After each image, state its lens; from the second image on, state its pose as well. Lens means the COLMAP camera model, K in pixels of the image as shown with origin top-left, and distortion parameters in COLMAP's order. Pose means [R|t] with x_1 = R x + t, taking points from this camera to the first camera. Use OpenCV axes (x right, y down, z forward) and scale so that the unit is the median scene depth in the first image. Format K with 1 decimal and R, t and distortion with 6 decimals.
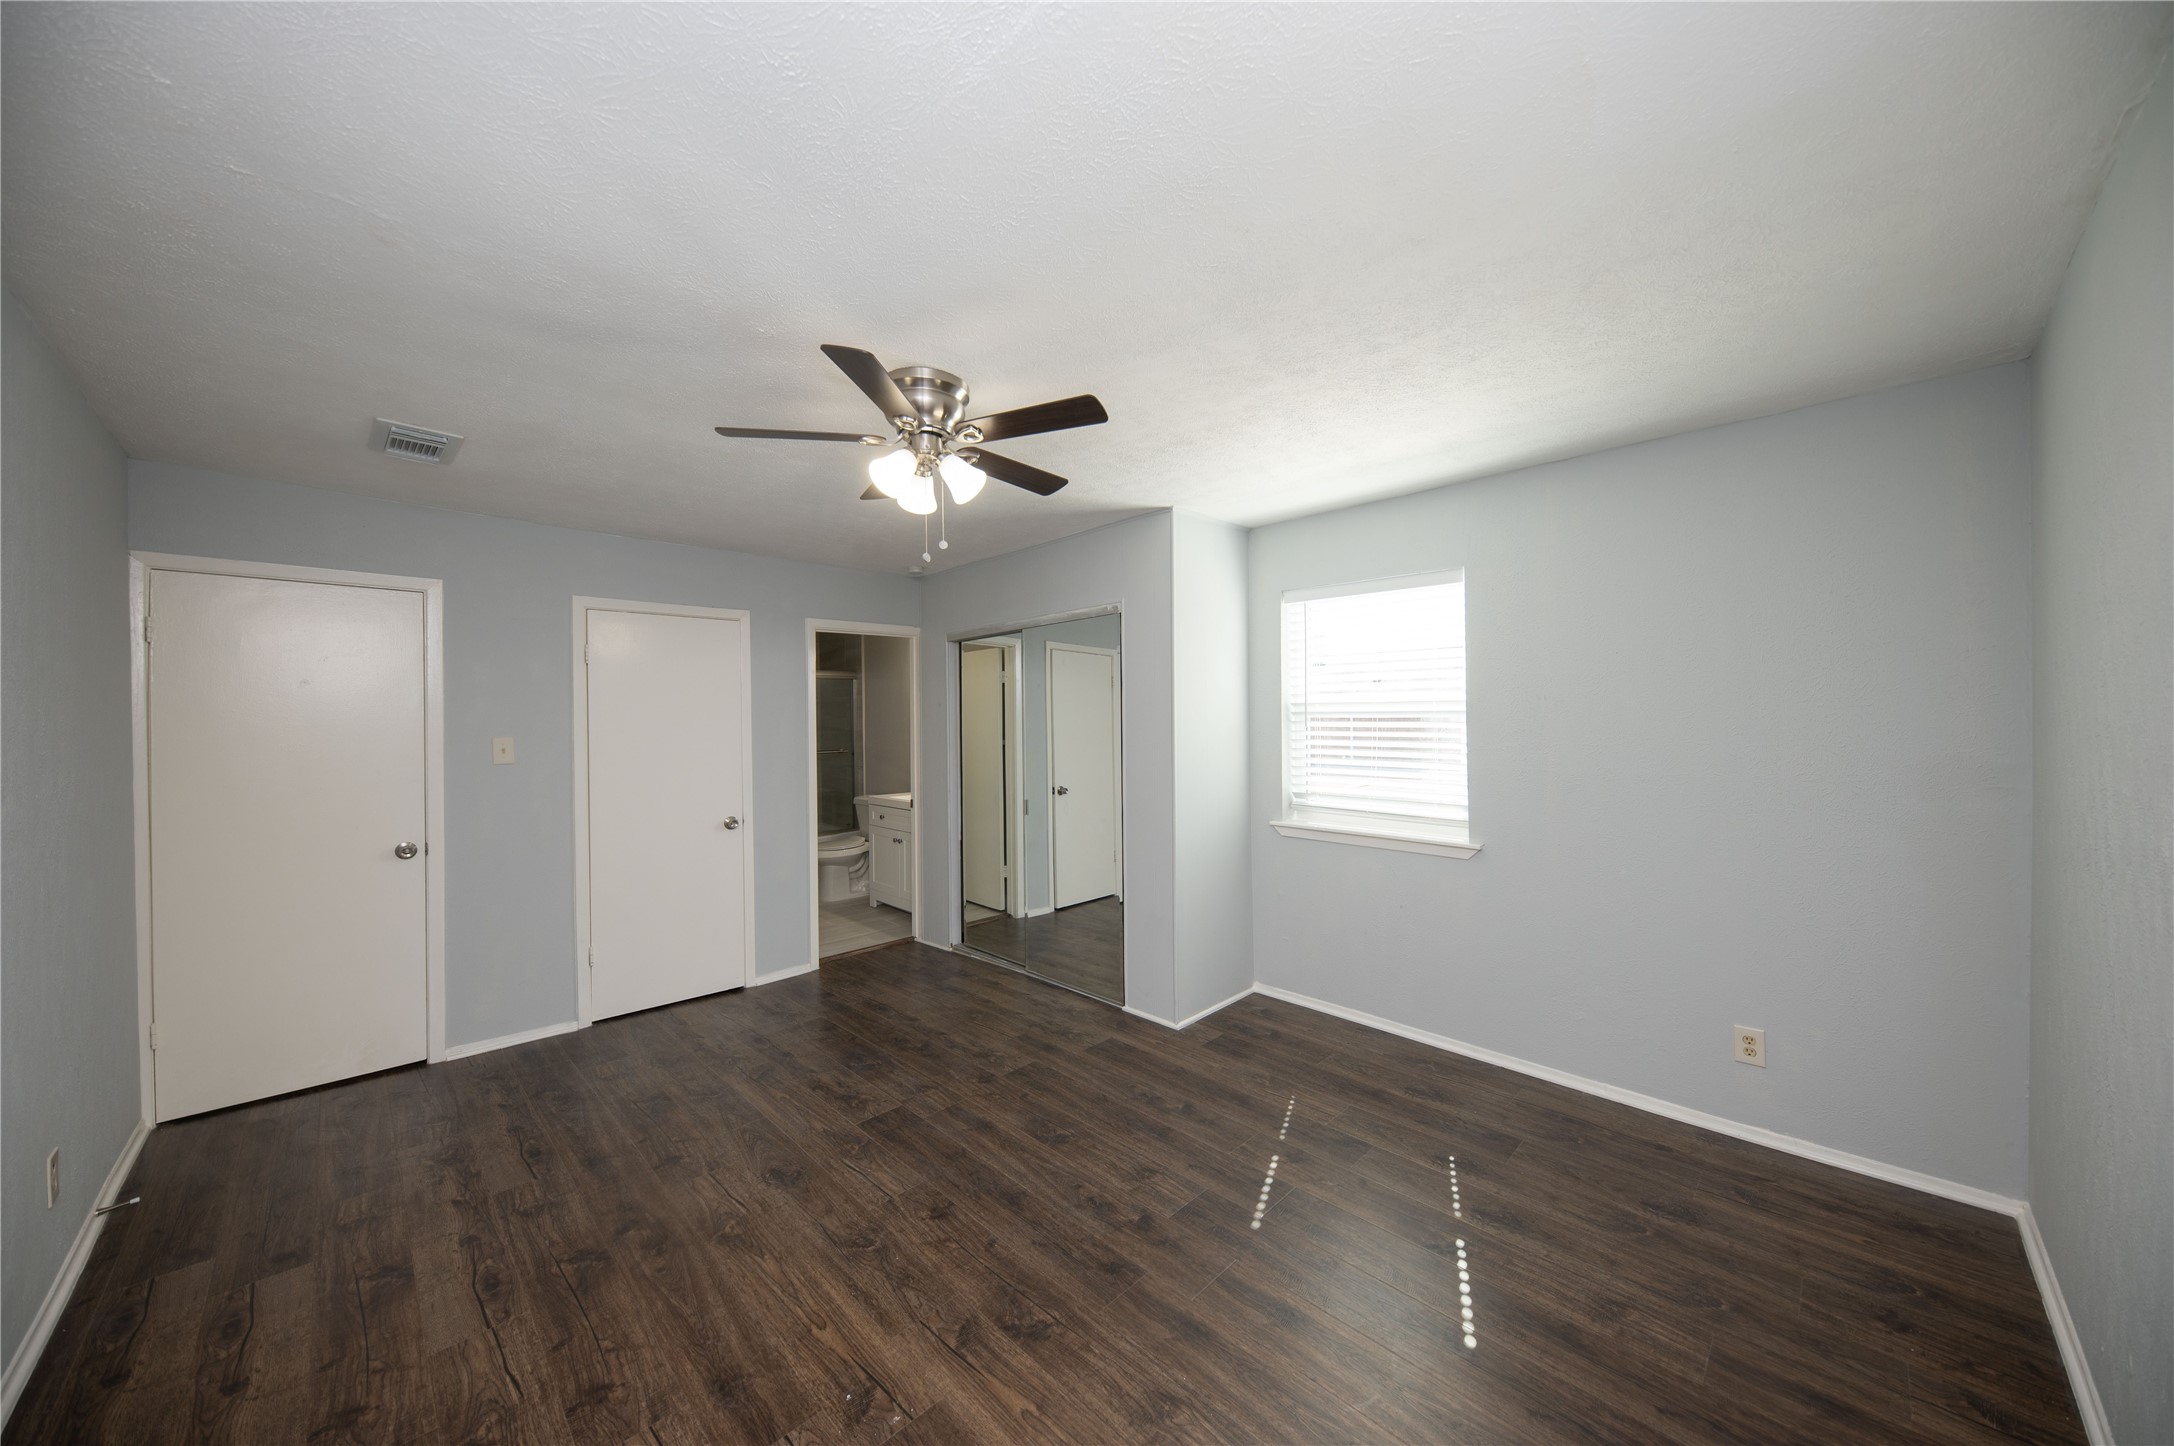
lens RADIAL K [[751.7, 0, 1076.3], [0, 751.7, 719.5], [0, 0, 1]] dist [0.008632, -0.006120]
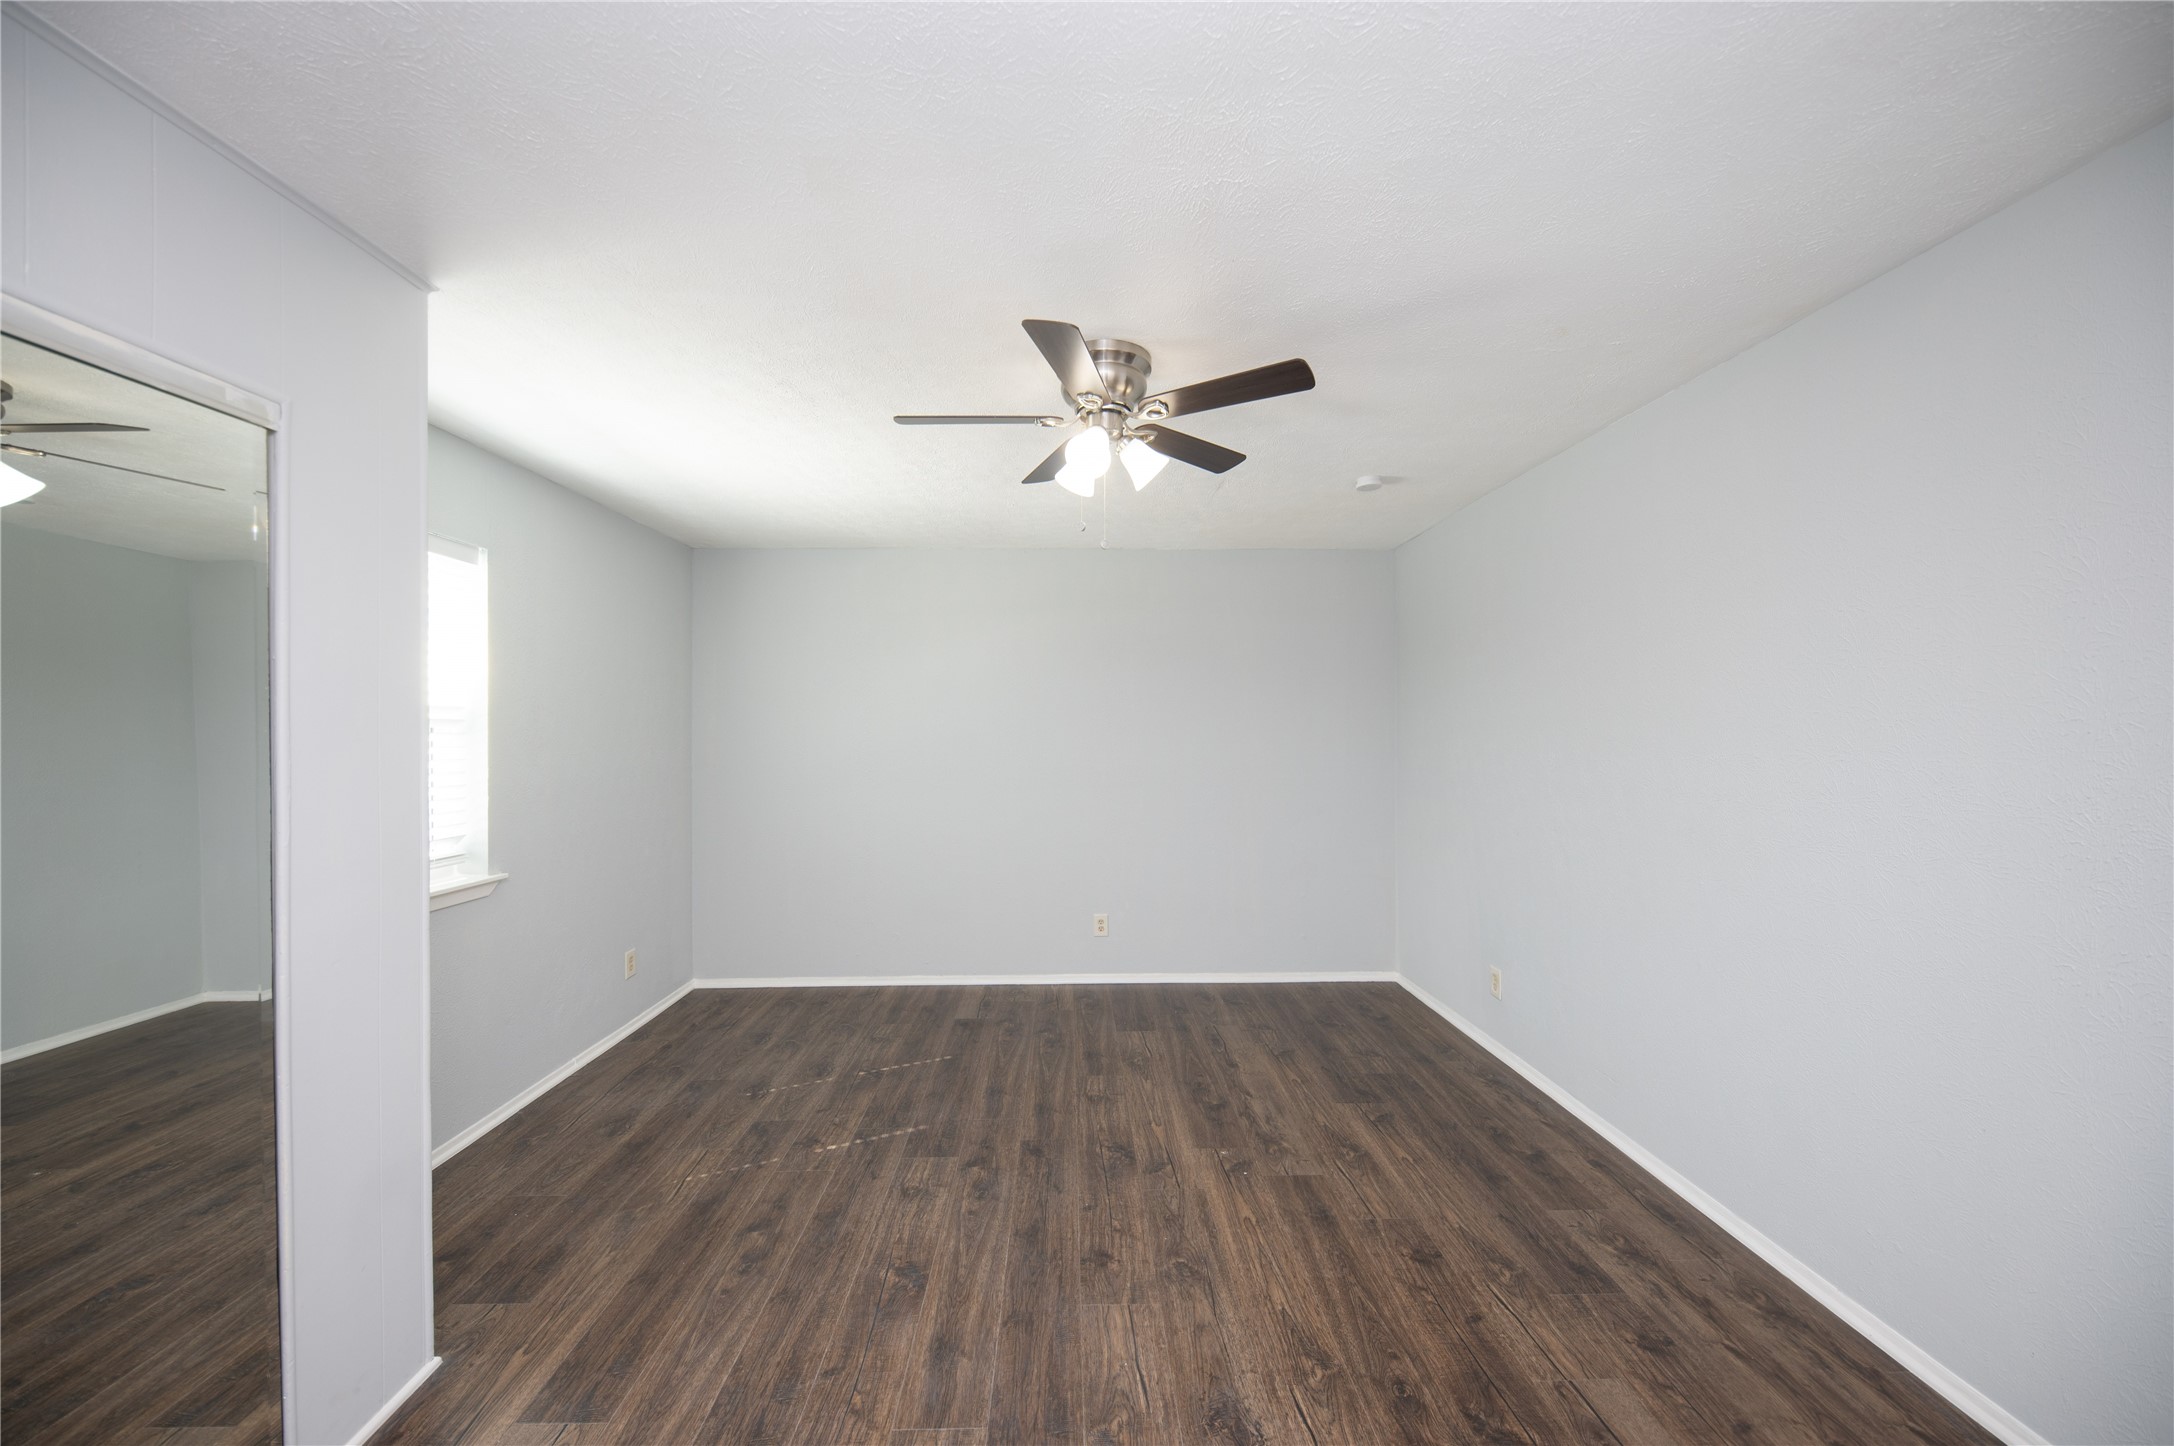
lens RADIAL K [[751.7, 0, 1084.0], [0, 751.7, 736.8], [0, 0, 1]] dist [0.008632, -0.006120]
pose [[-0.730341, 0.004085, 0.683071, -0.761338], [0.016037, 0.999809, 0.011168, 0.008555], [-0.682895, 0.019110, -0.730267, 1.599225]]
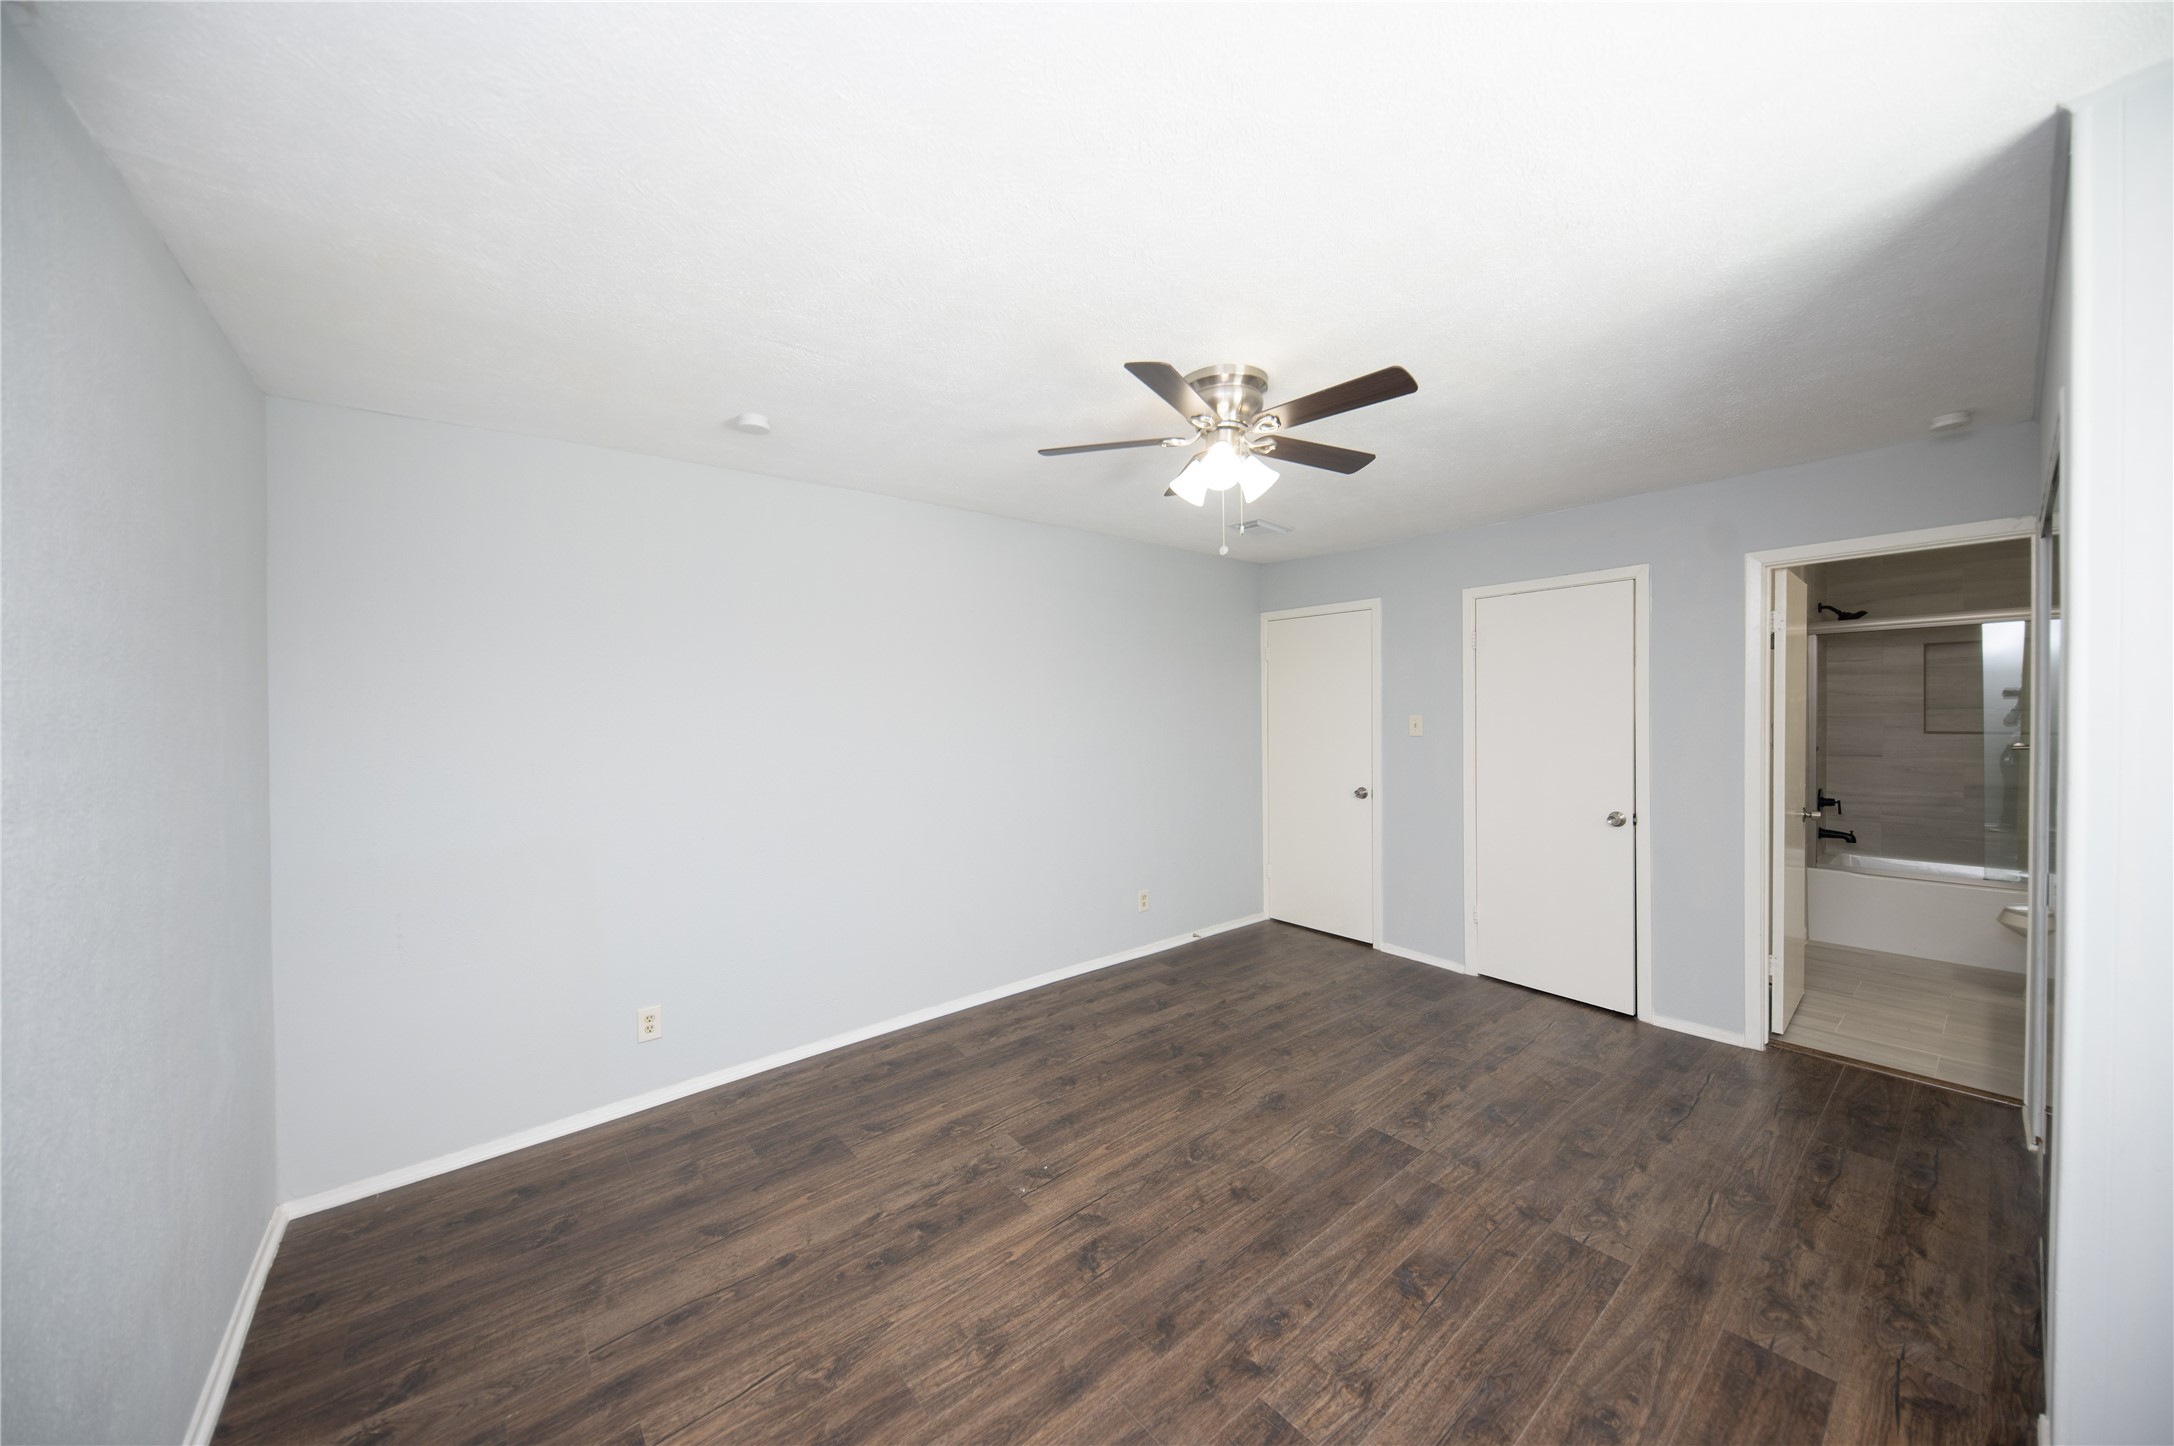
lens RADIAL K [[751.7, 0, 1086.7], [0, 751.7, 716.6], [0, 0, 1]] dist [0.008632, -0.006120]
pose [[-0.090993, 0.024308, -0.995555, 0.797366], [0.014547, 0.999628, 0.023078, -0.013824], [0.995745, -0.012383, -0.091312, 0.855319]]
